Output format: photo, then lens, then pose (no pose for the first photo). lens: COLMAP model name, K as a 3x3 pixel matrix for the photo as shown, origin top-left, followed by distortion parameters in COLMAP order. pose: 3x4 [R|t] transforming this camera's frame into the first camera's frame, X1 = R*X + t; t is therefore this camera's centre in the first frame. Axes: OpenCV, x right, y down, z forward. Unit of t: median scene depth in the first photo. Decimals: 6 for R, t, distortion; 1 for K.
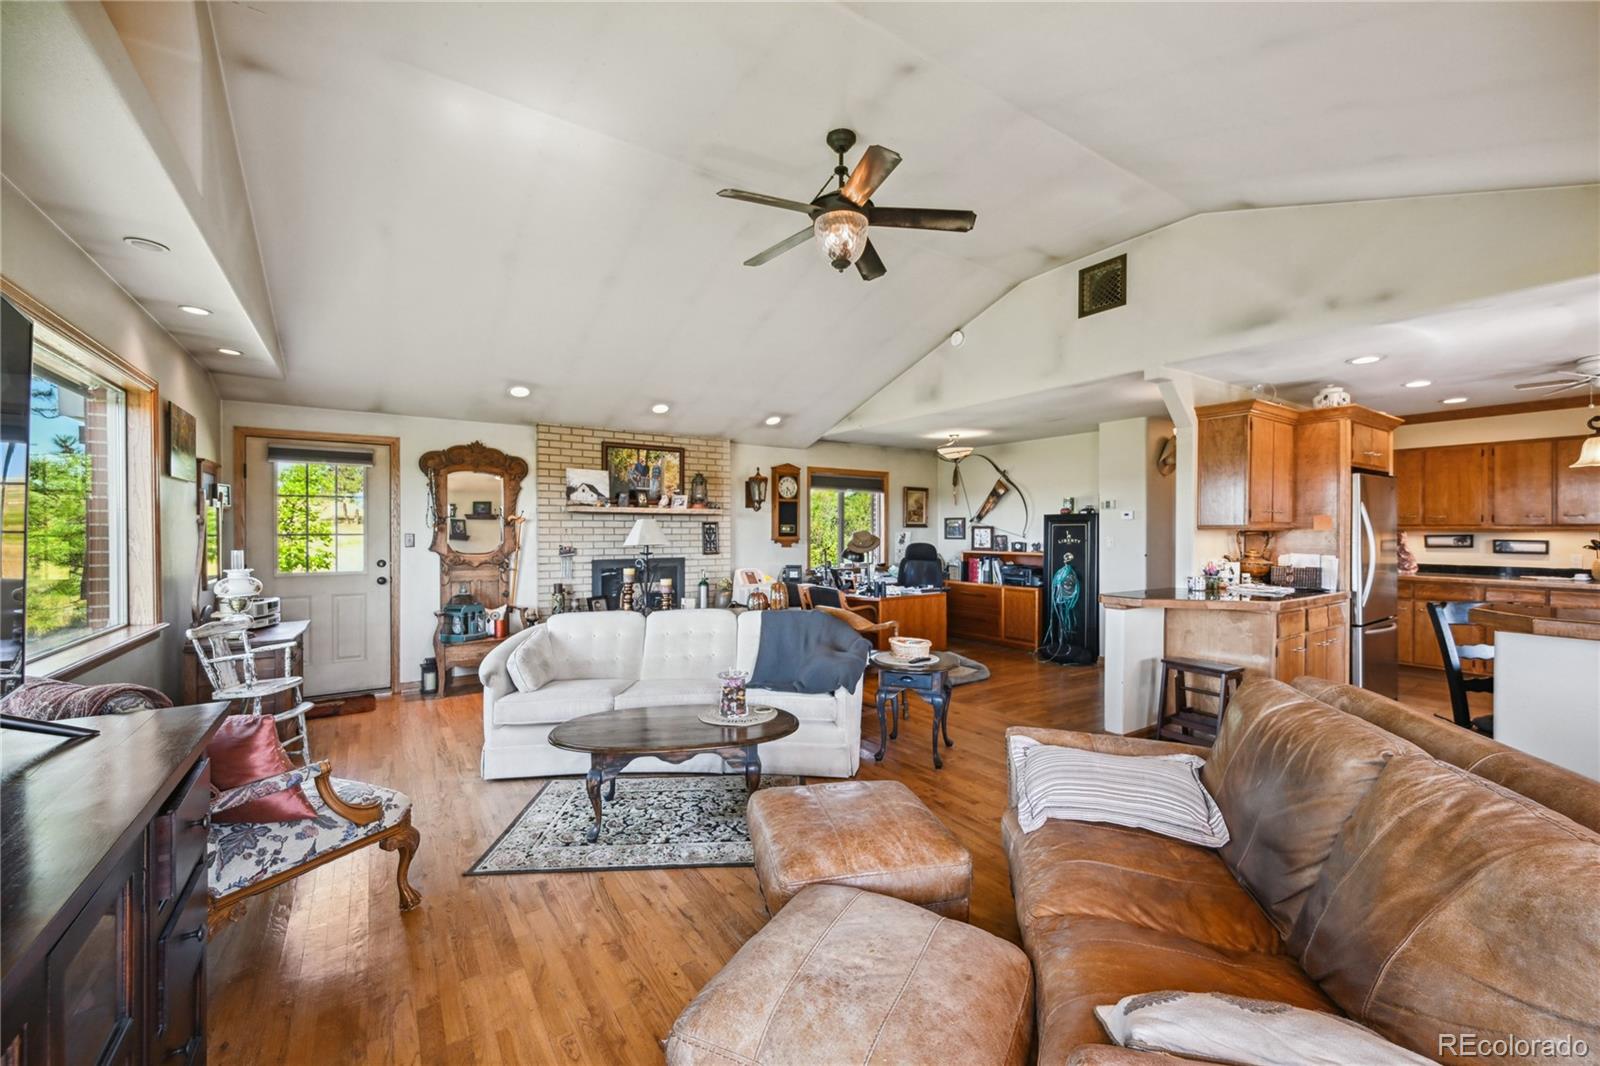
lens RADIAL K [[630.8, 0, 797.6], [0, 630.8, 527.8], [0, 0, 1]] dist [-0.001258, 0.000240]
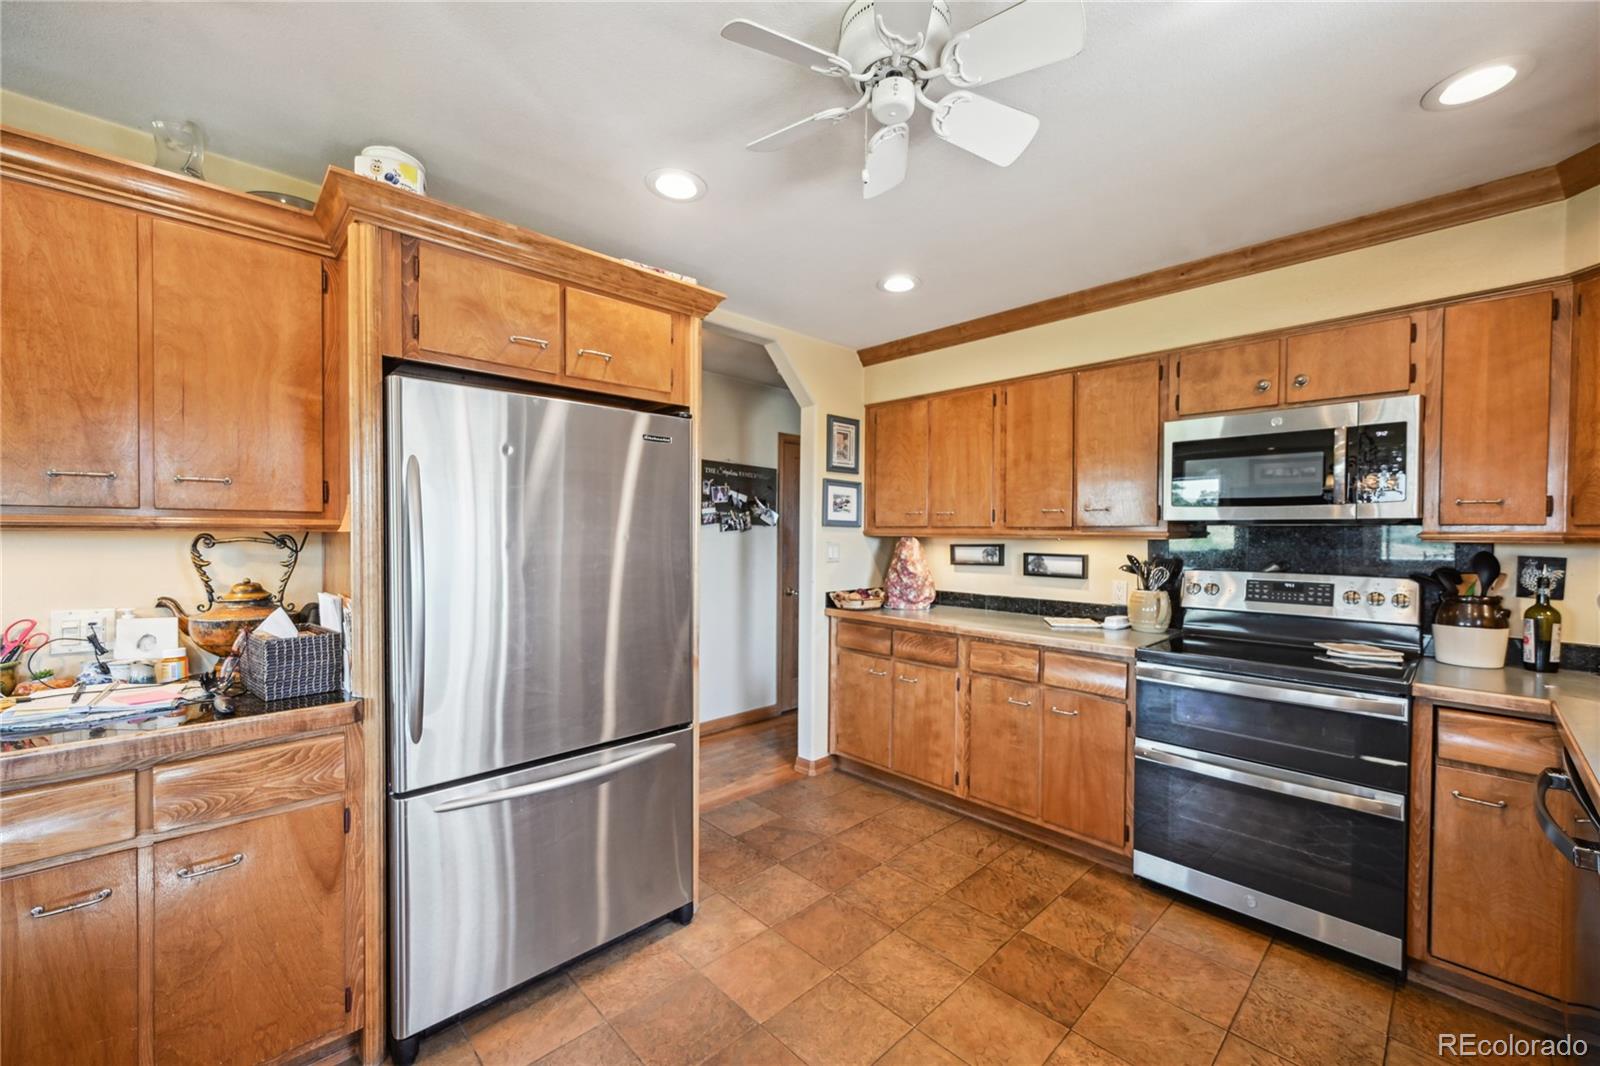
lens RADIAL K [[637.0, 0, 800.0], [0, 637.0, 541.0], [0, 0, 1]] dist [0.000511, 0.000133]
pose [[0.985083, 0.001587, 0.172071, 0.875405], [-0.004350, 0.999868, 0.015681, -0.000386], [-0.172023, -0.016196, 0.984960, 0.497871]]
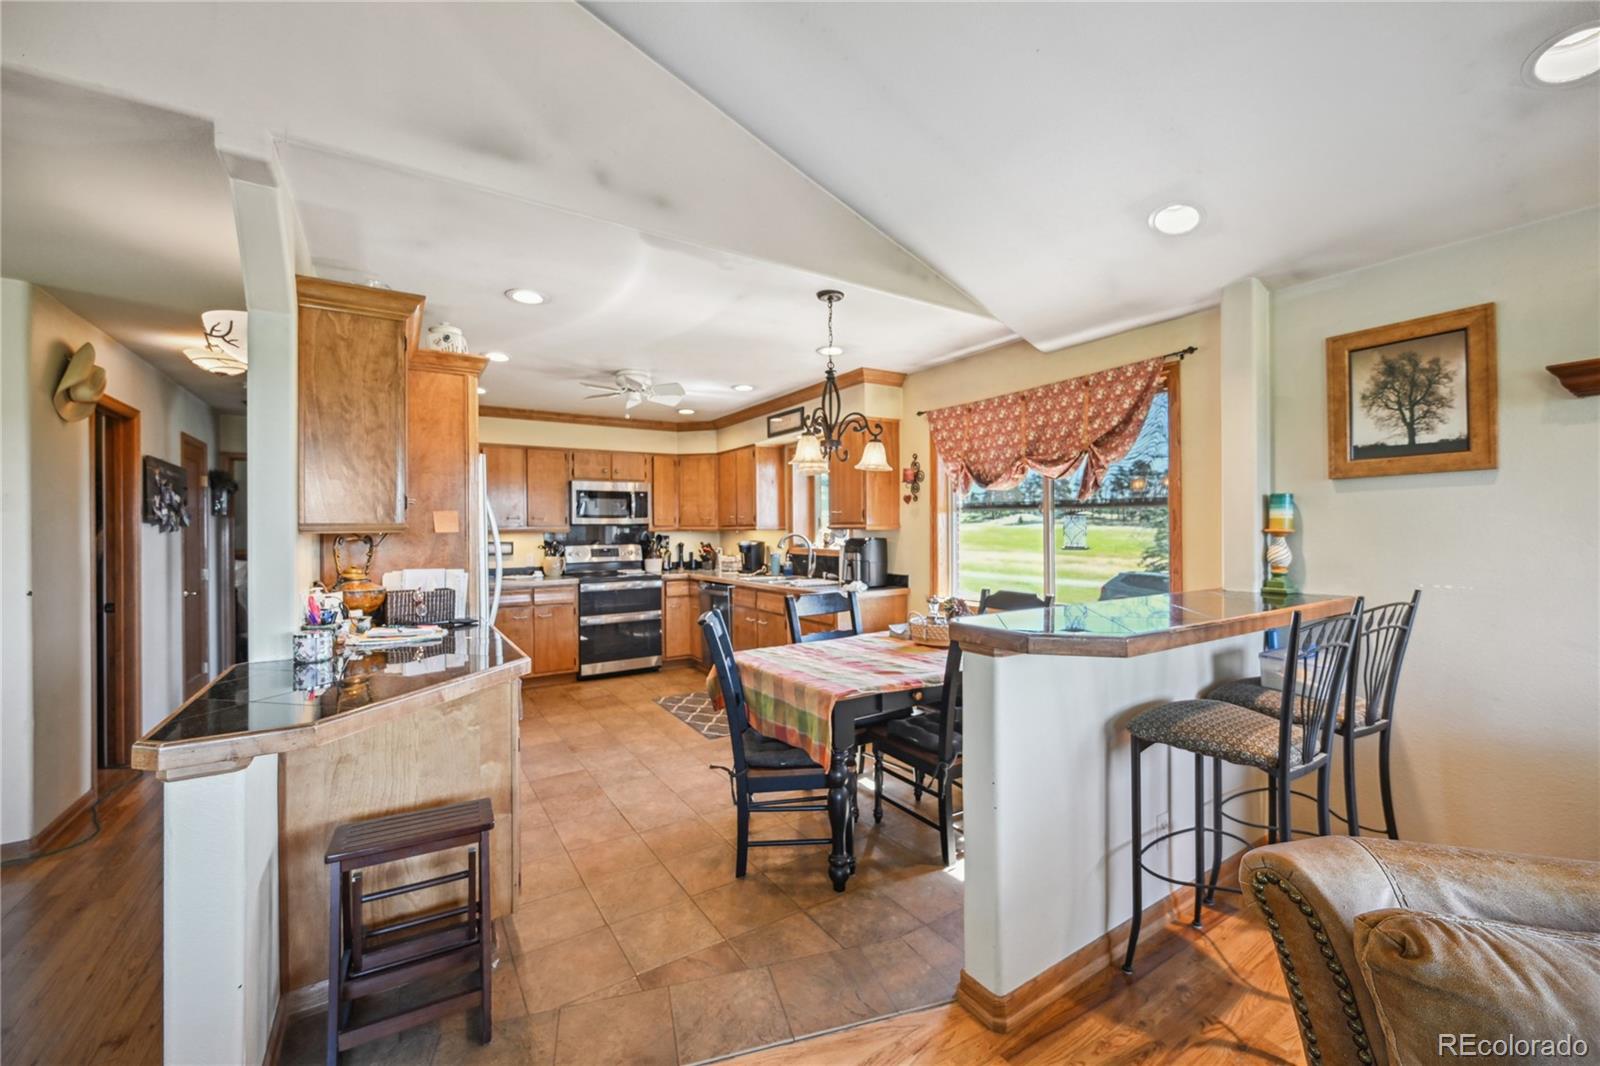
lens RADIAL K [[630.8, 0, 797.6], [0, 630.8, 527.8], [0, 0, 1]] dist [-0.001258, 0.000240]
pose [[0.016177, 0.001841, 0.999867, 0.138817], [0.007478, 0.999970, -0.001963, 0.002447], [-0.999841, 0.007509, 0.016163, 0.523755]]
